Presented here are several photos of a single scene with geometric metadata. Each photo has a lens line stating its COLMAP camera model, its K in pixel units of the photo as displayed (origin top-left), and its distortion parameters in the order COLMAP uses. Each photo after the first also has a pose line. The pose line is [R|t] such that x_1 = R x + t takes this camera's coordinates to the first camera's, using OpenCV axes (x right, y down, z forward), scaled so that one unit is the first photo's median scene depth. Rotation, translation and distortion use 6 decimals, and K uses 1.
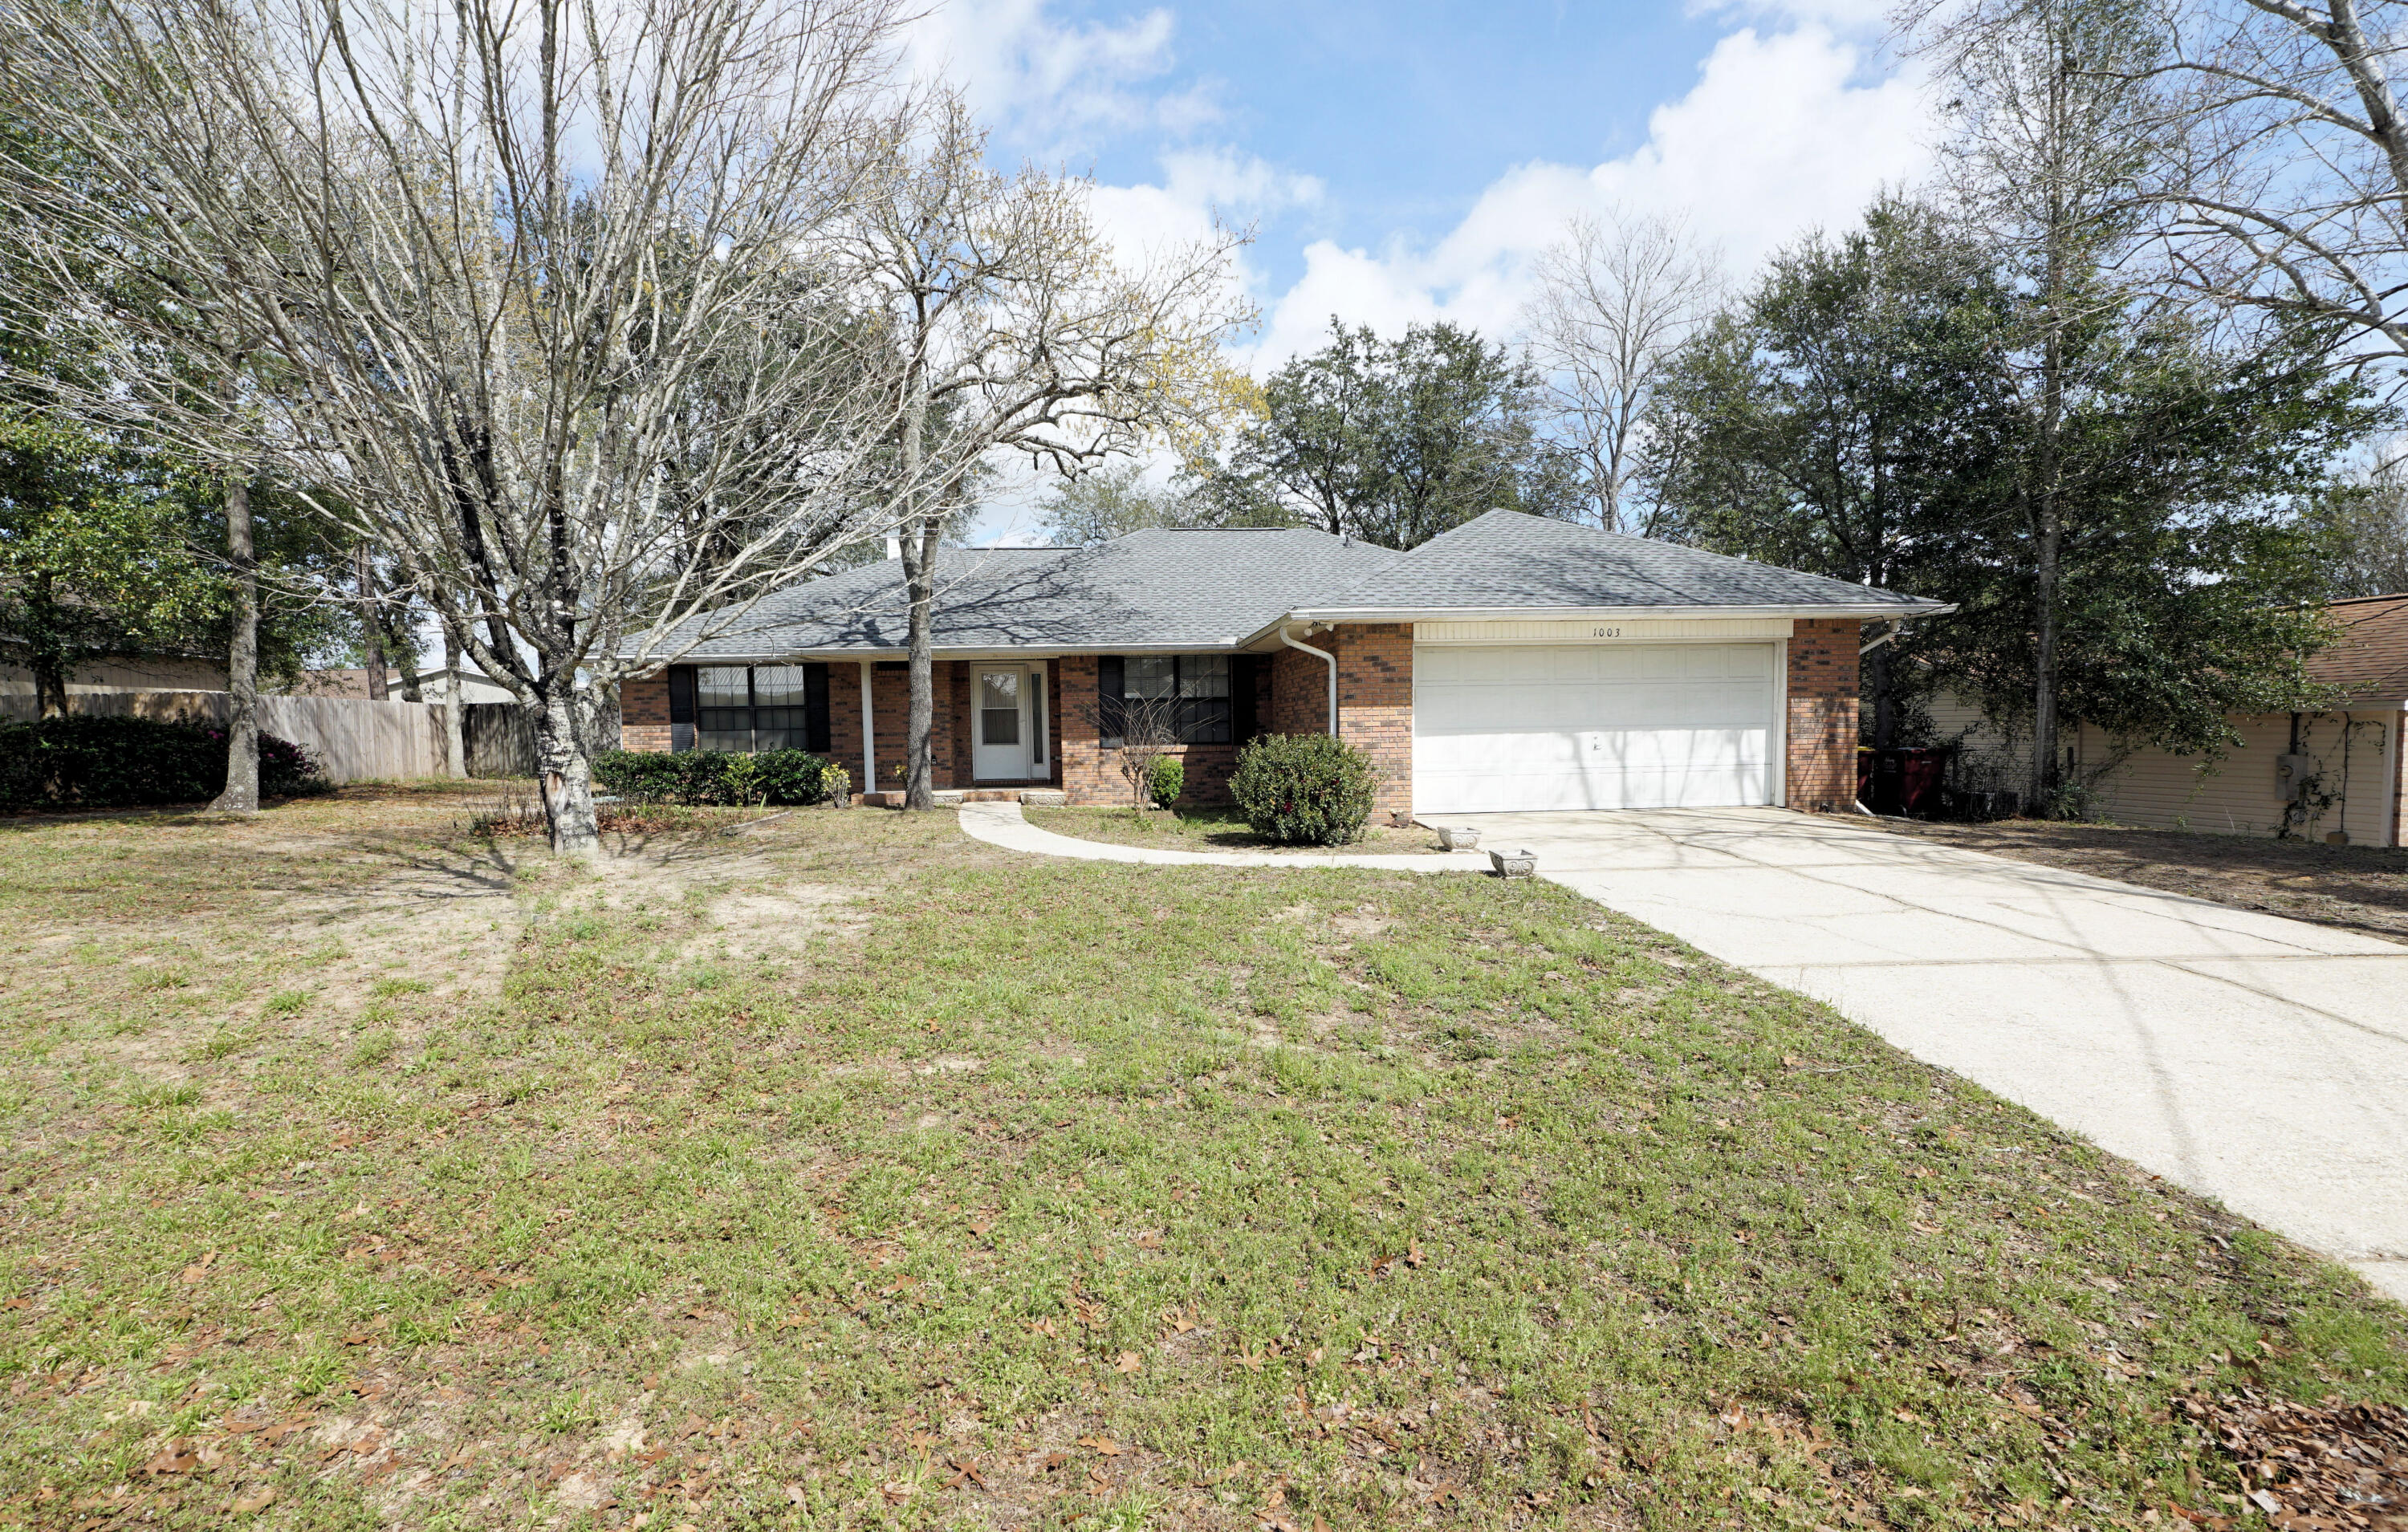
lens RADIAL K [[1053.1, 0, 1210.3], [0, 1053.1, 741.8], [0, 0, 1]] dist [-0.055210, 0.000018]
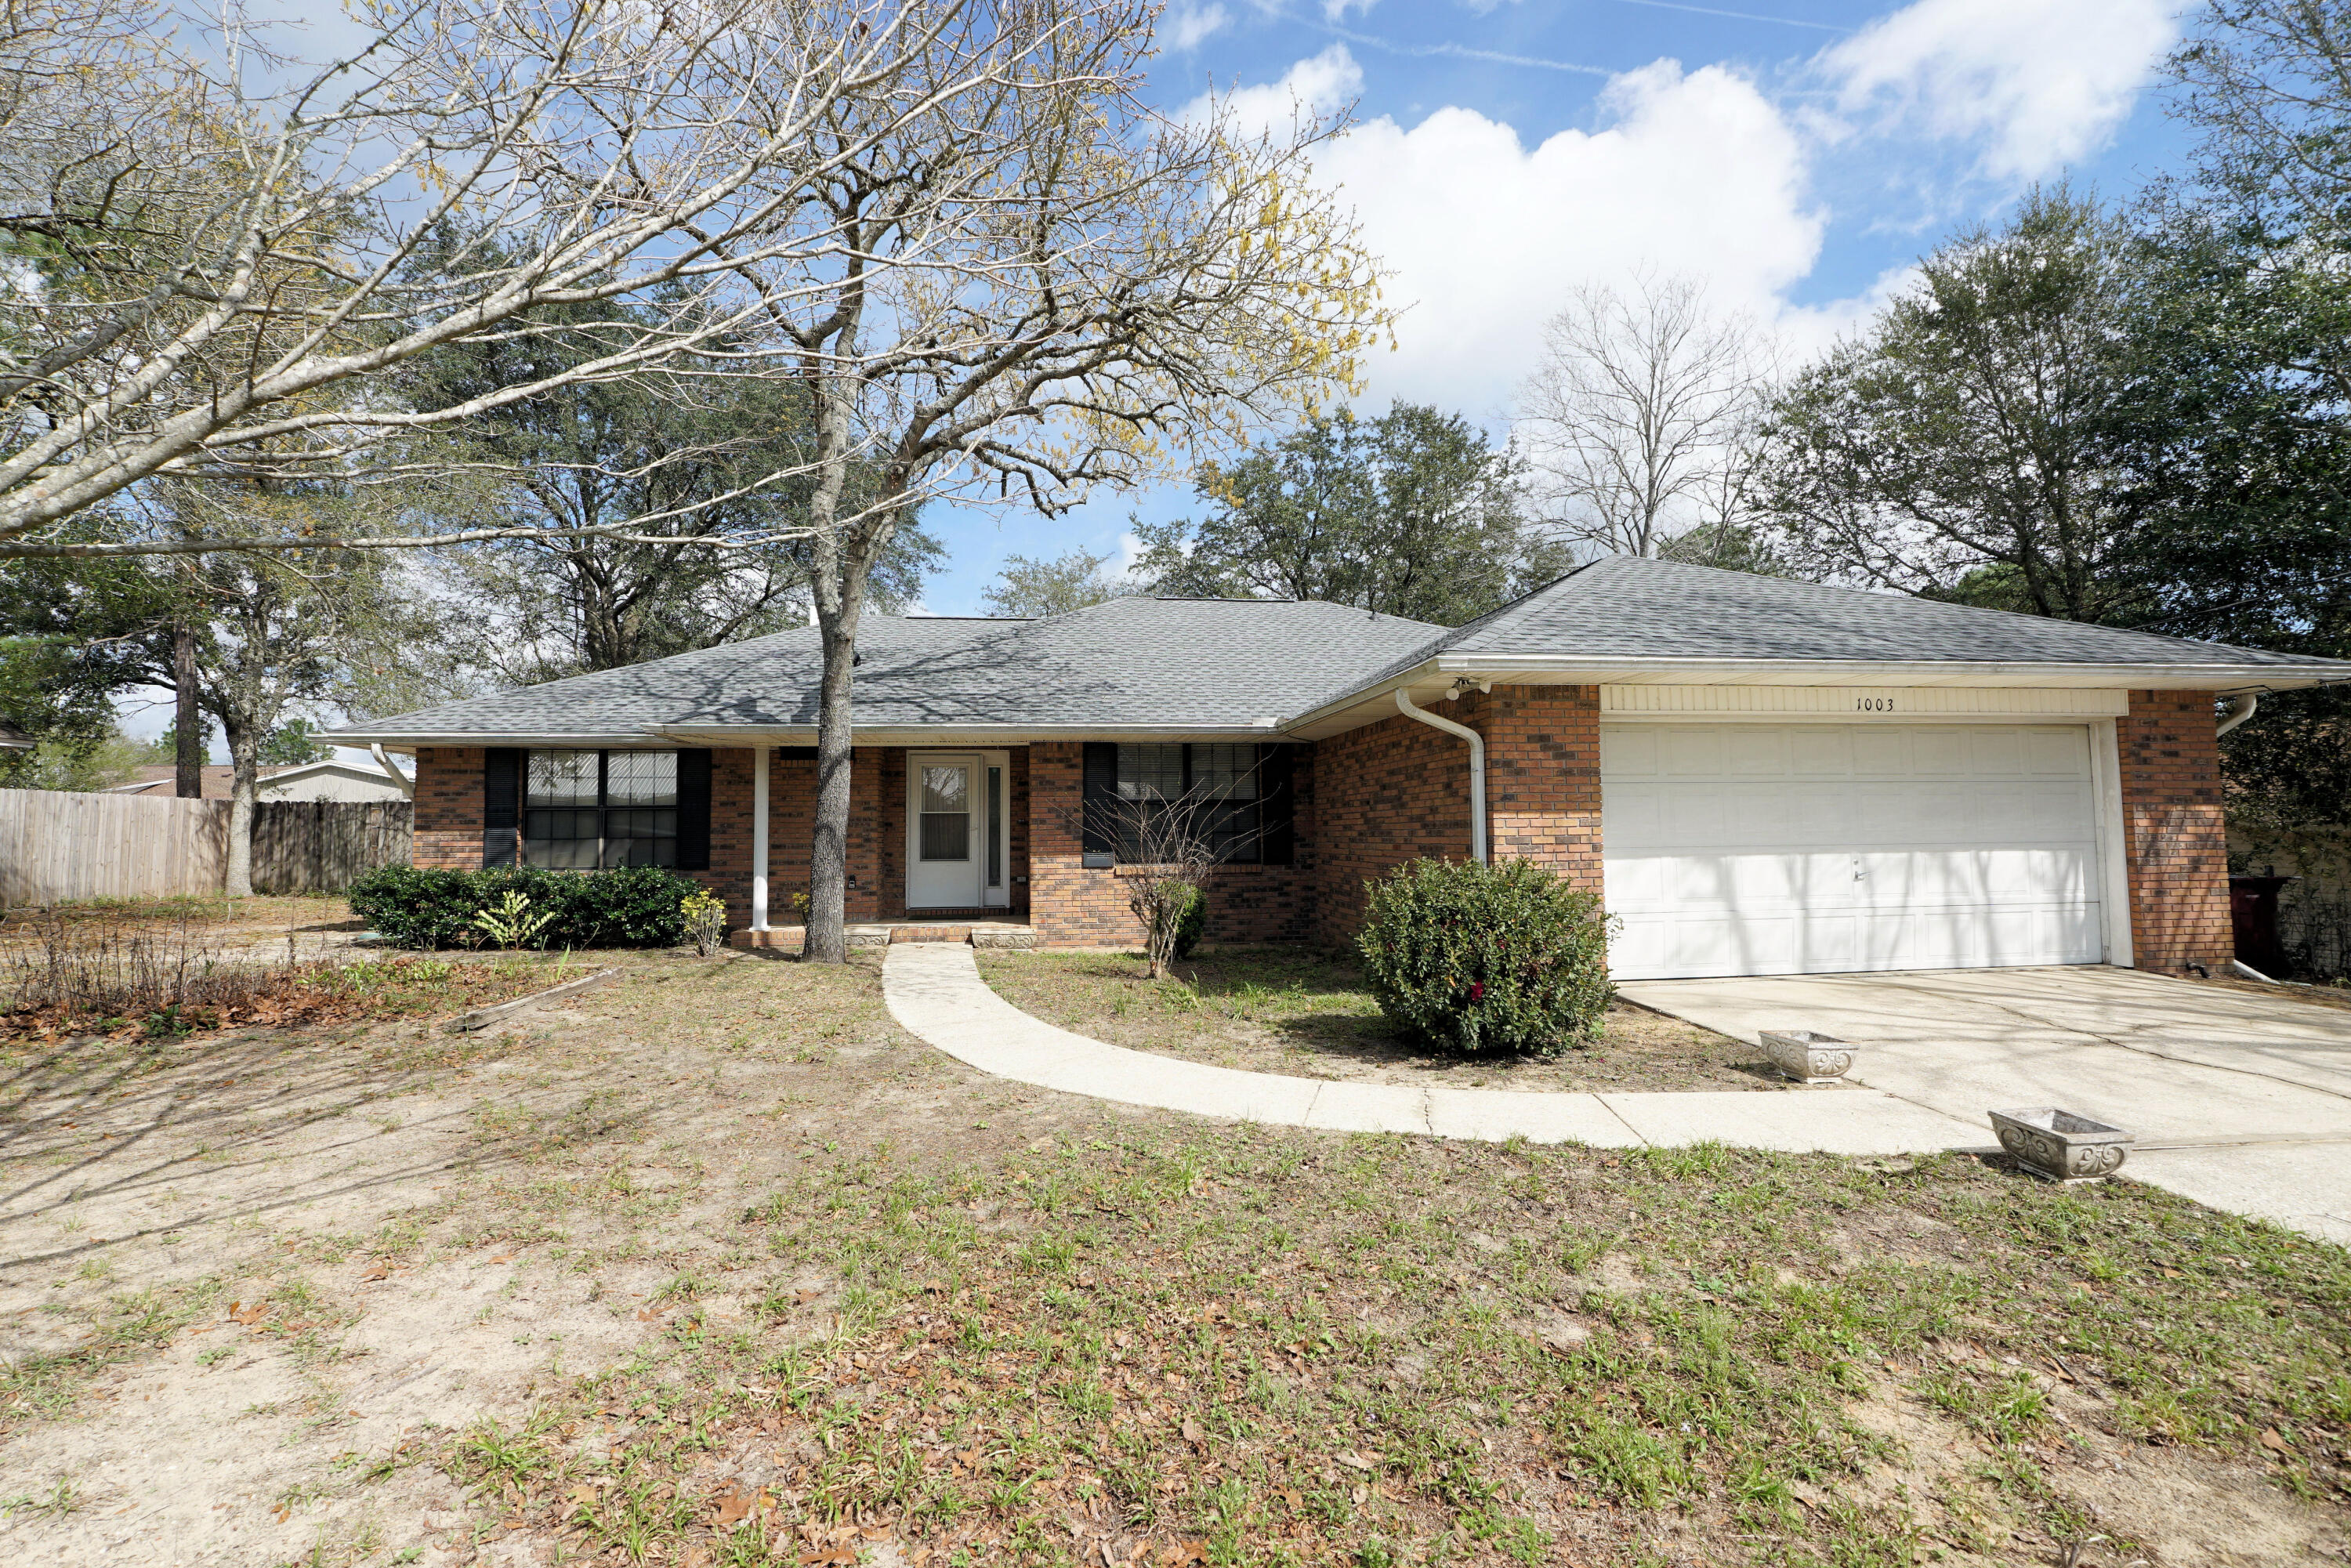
lens RADIAL K [[974.0, 0, 1169.5], [0, 974.0, 744.3], [0, 0, 1]] dist [0.001102, 0.000038]
pose [[0.999078, 0.011417, 0.041378, -0.081282], [-0.006992, 0.994388, -0.105562, -0.009044], [-0.042351, 0.105175, 0.993551, 0.344770]]
